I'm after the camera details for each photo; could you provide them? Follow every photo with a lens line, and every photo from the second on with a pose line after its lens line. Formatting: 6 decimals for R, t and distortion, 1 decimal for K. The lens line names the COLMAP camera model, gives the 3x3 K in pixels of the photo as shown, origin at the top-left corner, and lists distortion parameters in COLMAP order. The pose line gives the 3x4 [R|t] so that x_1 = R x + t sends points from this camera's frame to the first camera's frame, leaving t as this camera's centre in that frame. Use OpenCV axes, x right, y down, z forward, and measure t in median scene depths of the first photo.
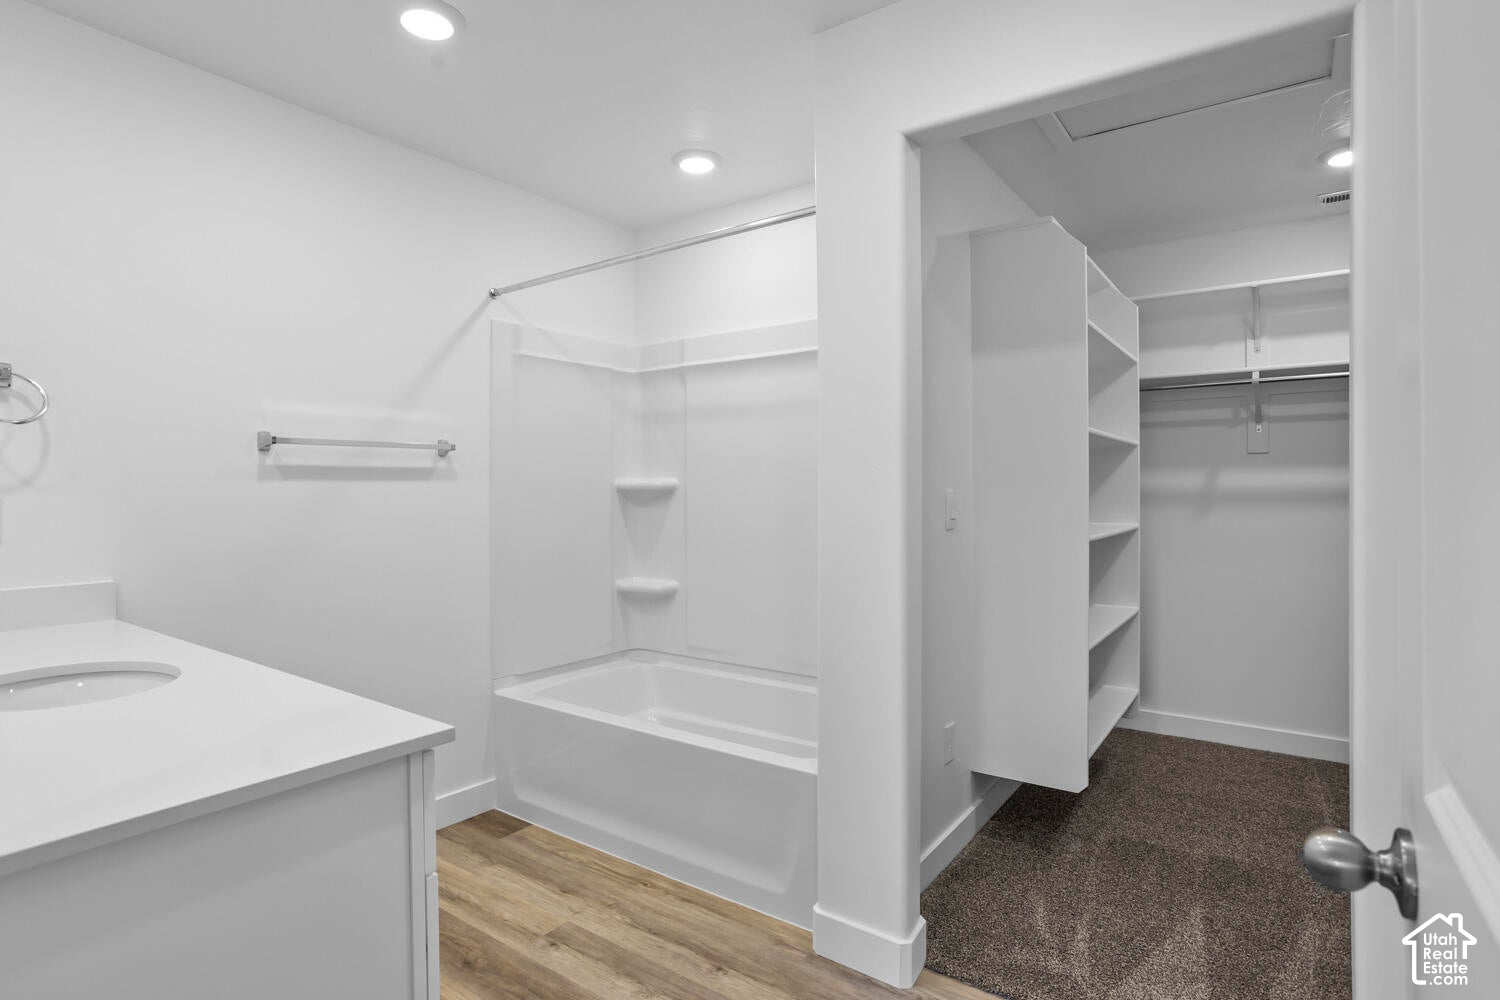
lens RADIAL K [[755.5, 0, 760.6], [0, 755.5, 484.6], [0, 0, 1]] dist [-0.031022, 0.018205]
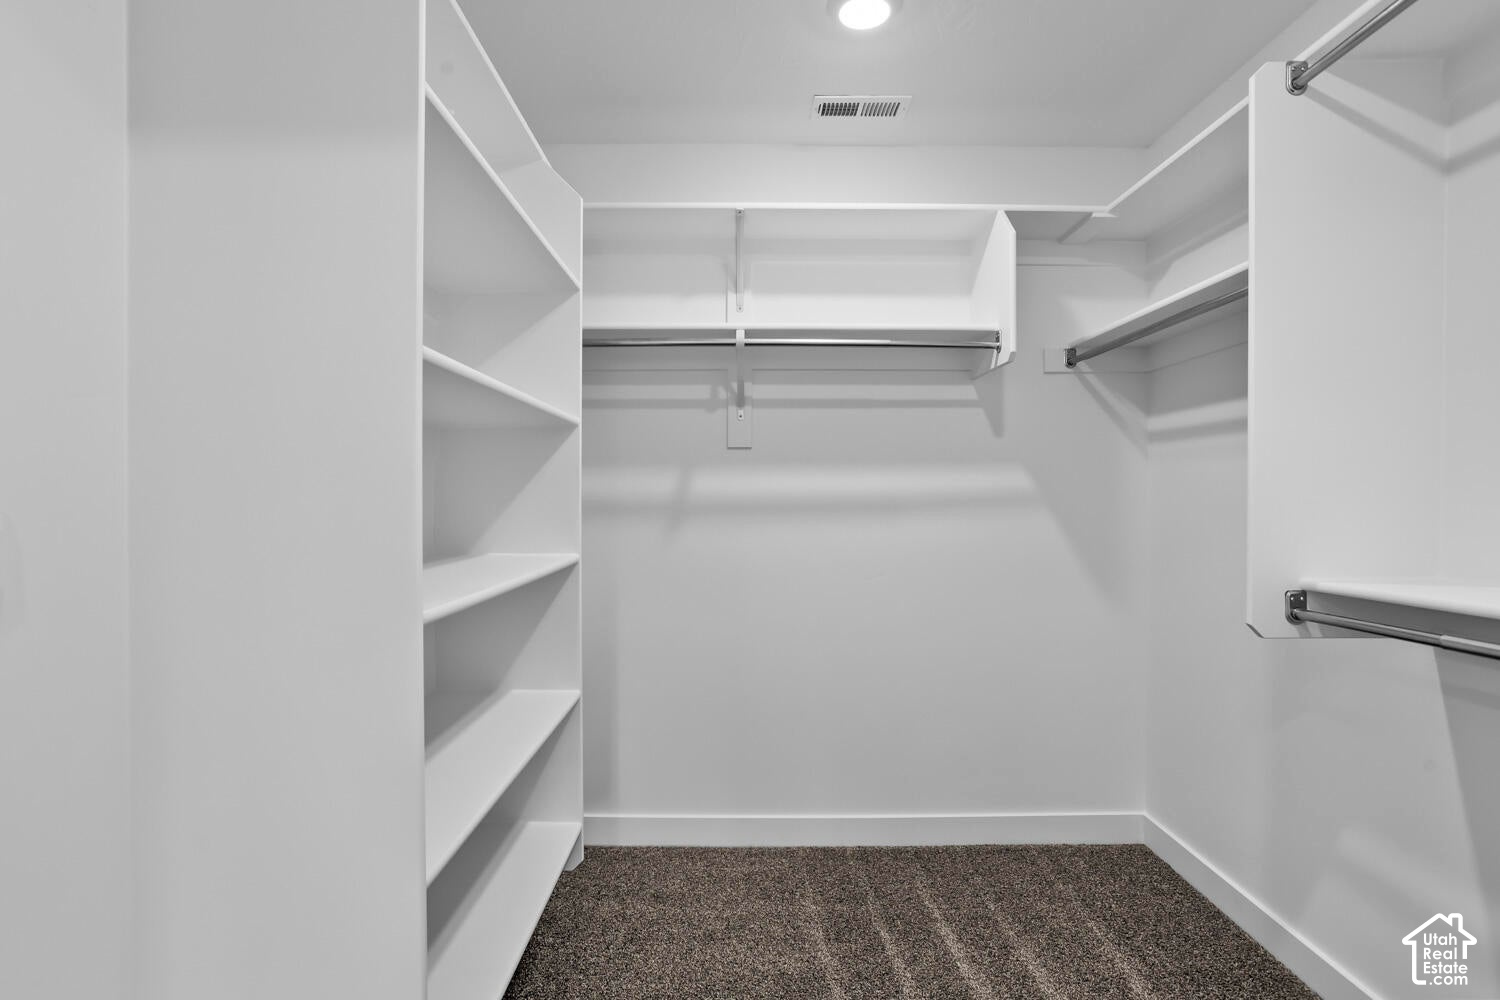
lens RADIAL K [[755.5, 0, 753.8], [0, 755.5, 496.1], [0, 0, 1]] dist [-0.031022, 0.018205]
pose [[0.806203, 0.000750, 0.591638, 0.243176], [-0.003313, 0.999989, 0.003248, 0.002588], [-0.591629, -0.004579, 0.806197, 0.403267]]
